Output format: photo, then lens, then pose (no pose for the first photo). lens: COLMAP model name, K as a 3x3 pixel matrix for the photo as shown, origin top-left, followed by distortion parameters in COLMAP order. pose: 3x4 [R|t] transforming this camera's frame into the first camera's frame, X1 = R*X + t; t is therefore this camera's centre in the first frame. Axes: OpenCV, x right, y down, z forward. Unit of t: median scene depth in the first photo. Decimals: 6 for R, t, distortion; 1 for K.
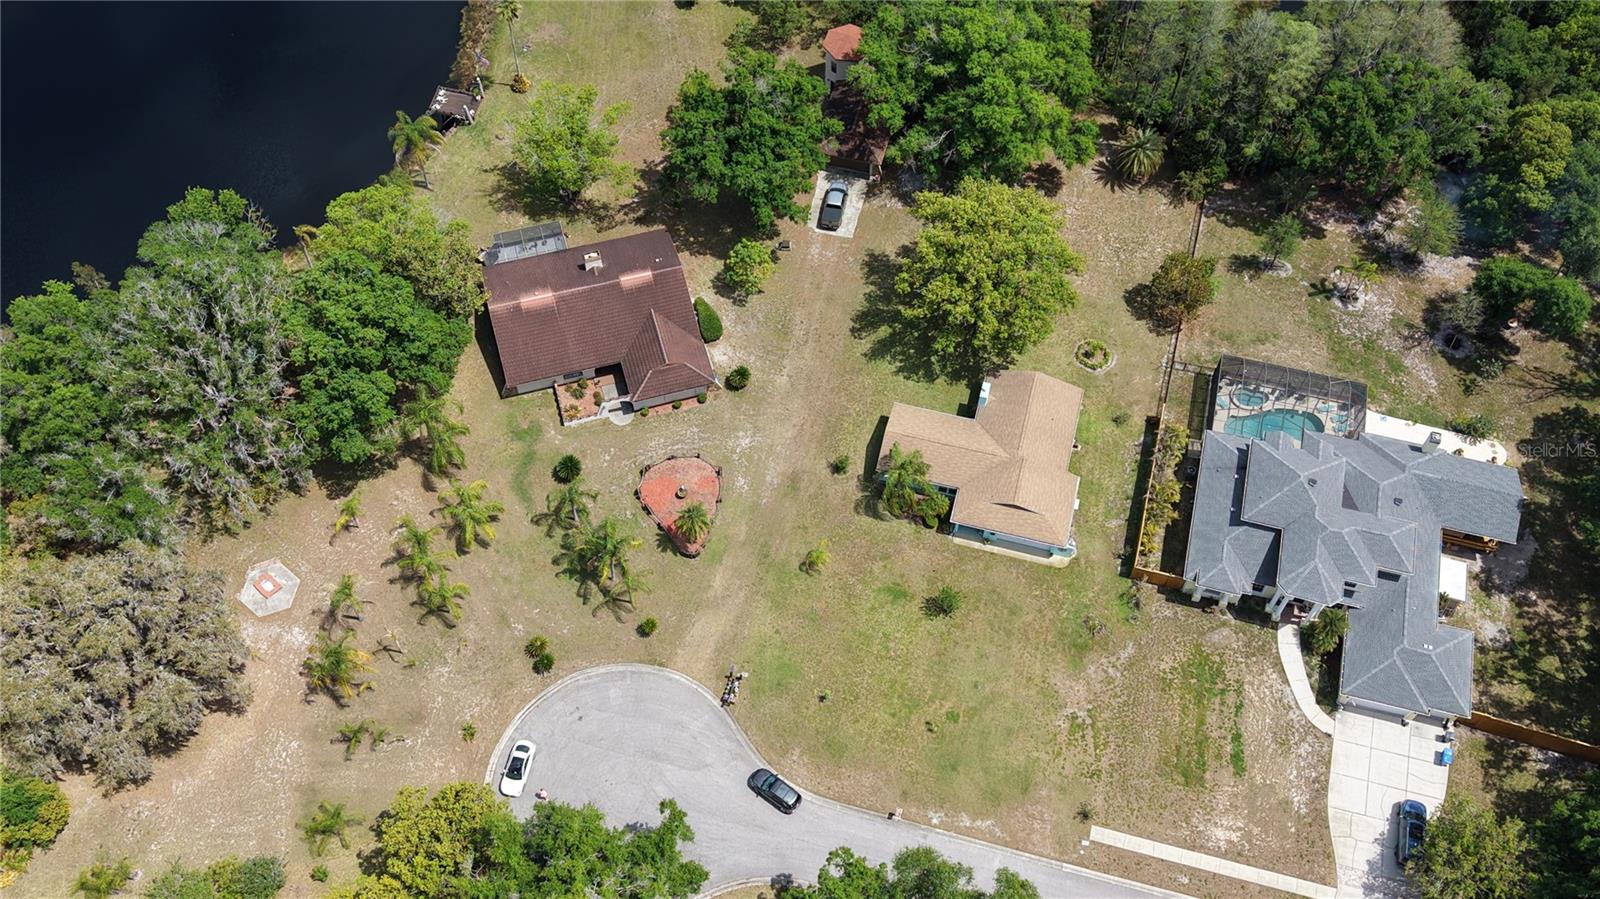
lens RADIAL K [[1494.9, 0, 796.7], [0, 1494.9, 445.1], [0, 0, 1]] dist [0.184615, -0.558347]
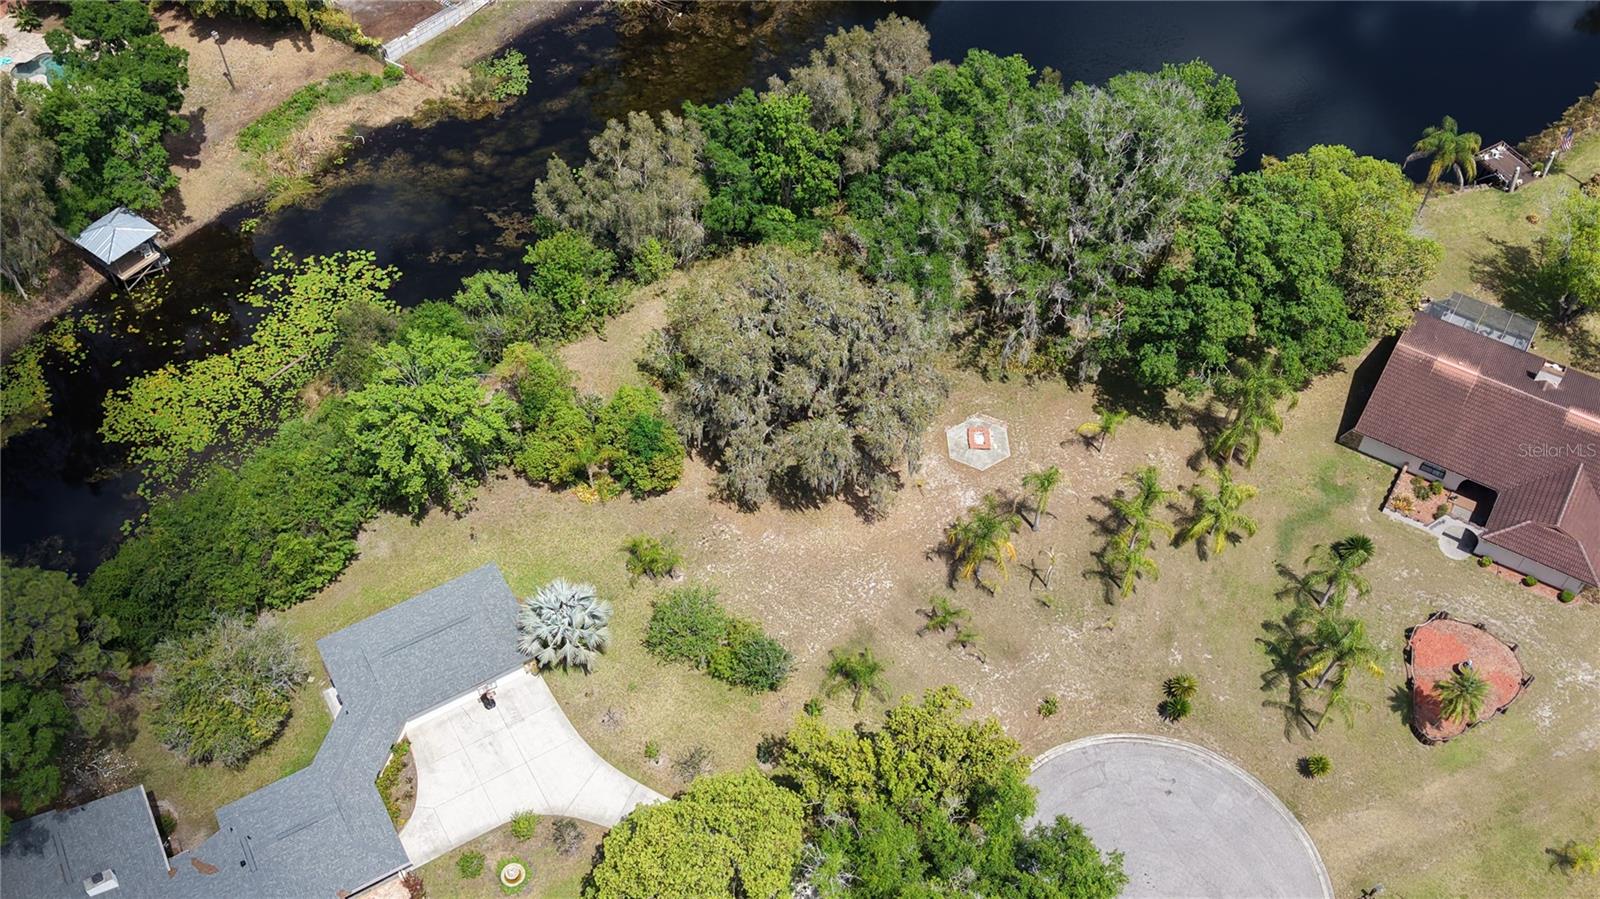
lens RADIAL K [[1500.4, 0, 796.6], [0, 1500.4, 444.1], [0, 0, 1]] dist [0.134427, -0.339570]
pose [[0.670023, 0.571675, -0.473558, -0.006465], [-0.629909, 0.775377, 0.044789, 0.120135], [0.392790, 0.268289, 0.879623, 0.190861]]
